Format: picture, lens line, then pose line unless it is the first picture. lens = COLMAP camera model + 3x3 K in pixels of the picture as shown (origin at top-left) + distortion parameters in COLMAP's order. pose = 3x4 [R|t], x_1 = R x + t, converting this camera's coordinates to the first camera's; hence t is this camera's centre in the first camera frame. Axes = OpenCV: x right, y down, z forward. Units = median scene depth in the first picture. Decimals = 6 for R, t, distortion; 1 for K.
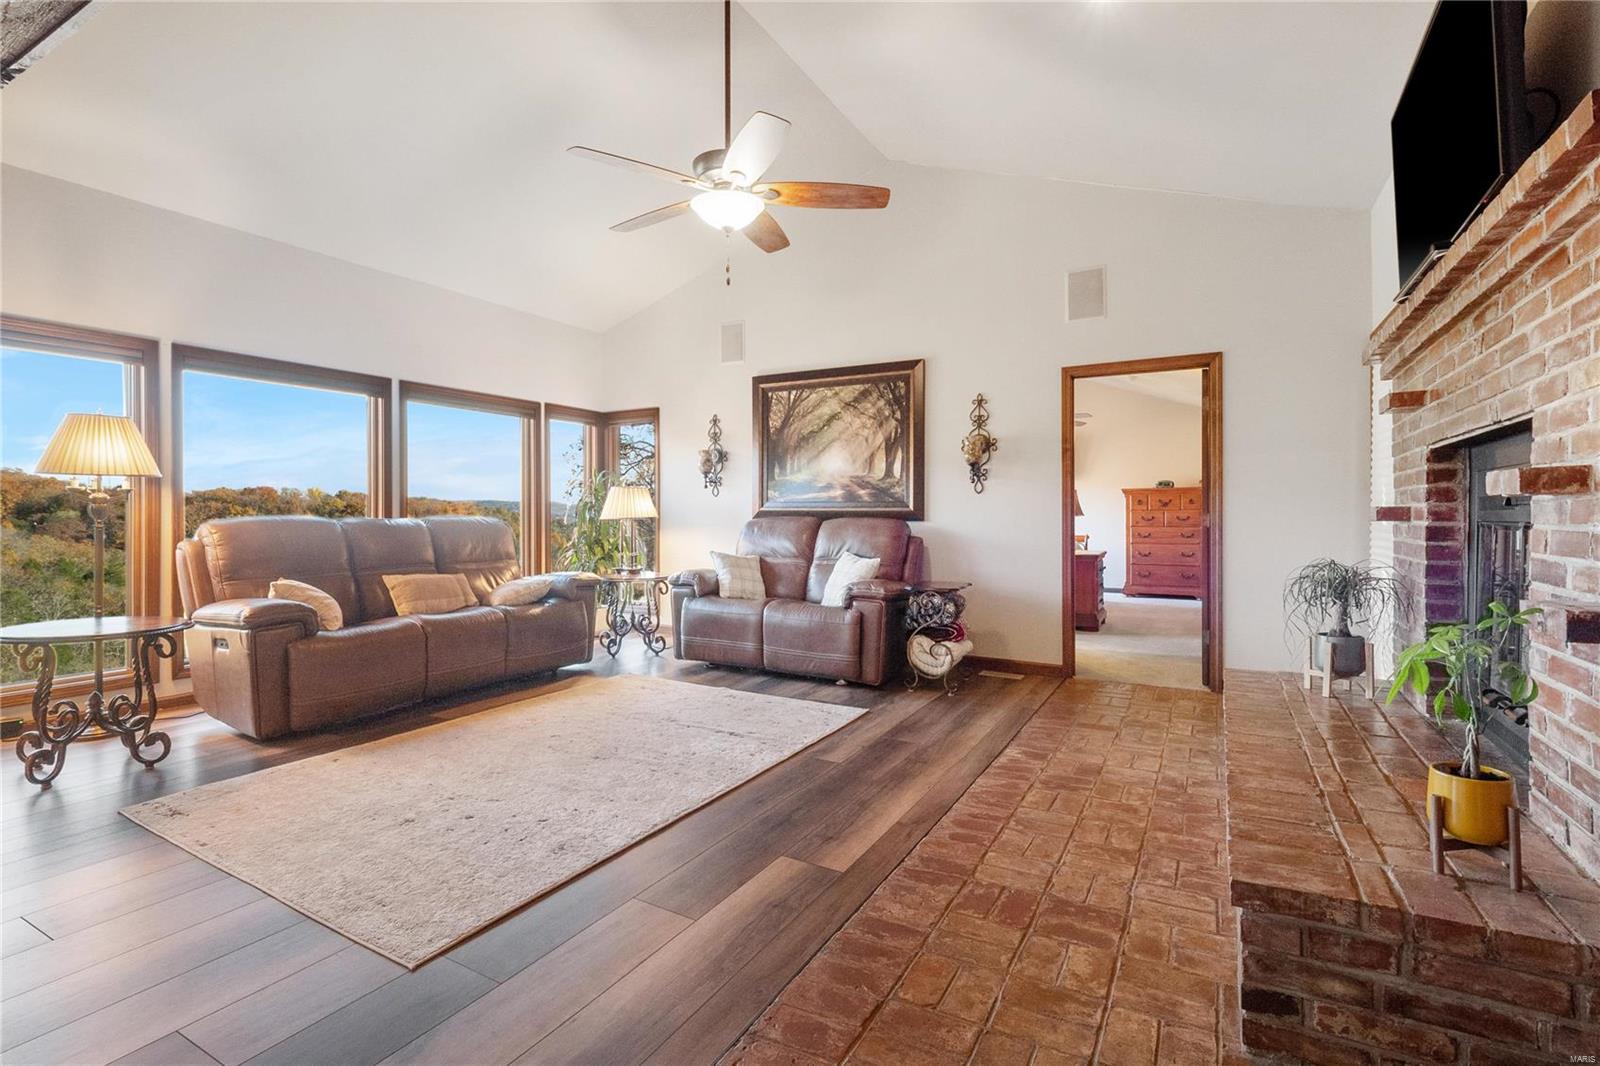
lens RADIAL K [[759.5, 0, 794.5], [0, 759.5, 511.2], [0, 0, 1]] dist [0.002522, -0.005372]
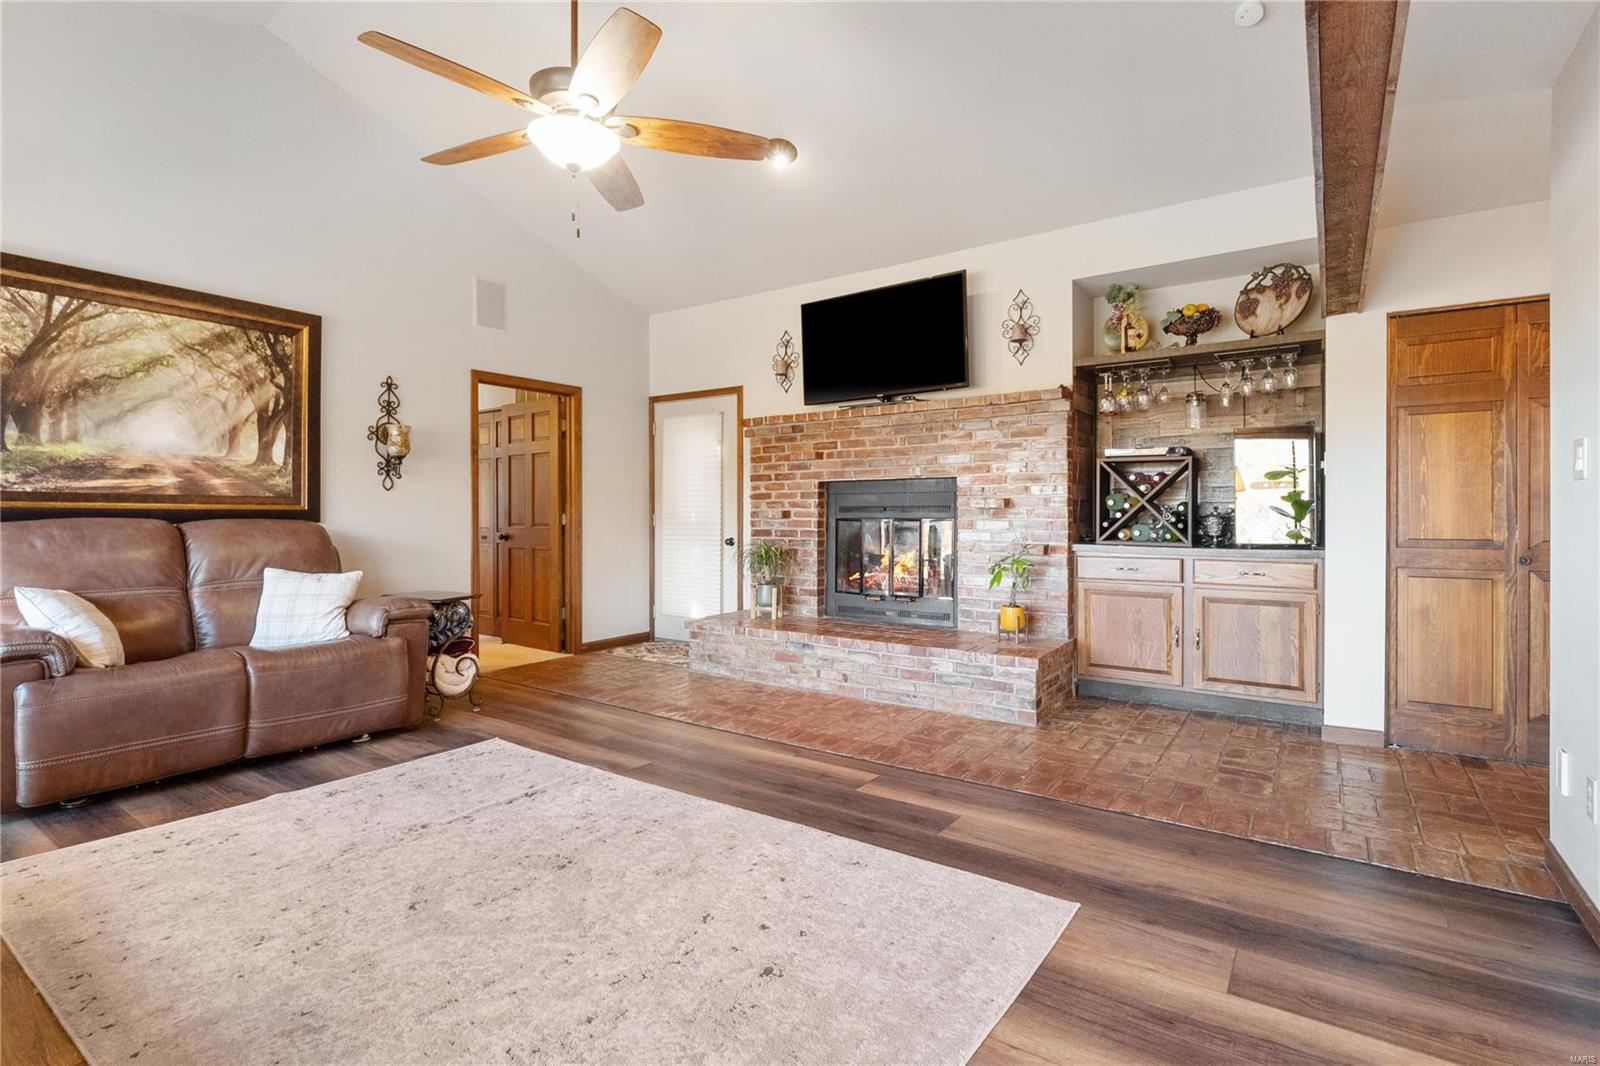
lens RADIAL K [[759.5, 0, 794.5], [0, 759.5, 511.2], [0, 0, 1]] dist [0.002522, -0.005372]
pose [[0.092004, 0.004136, 0.995750, -0.559069], [-0.004902, 0.999981, -0.003701, 0.001391], [-0.995747, -0.004541, 0.092023, 0.436087]]
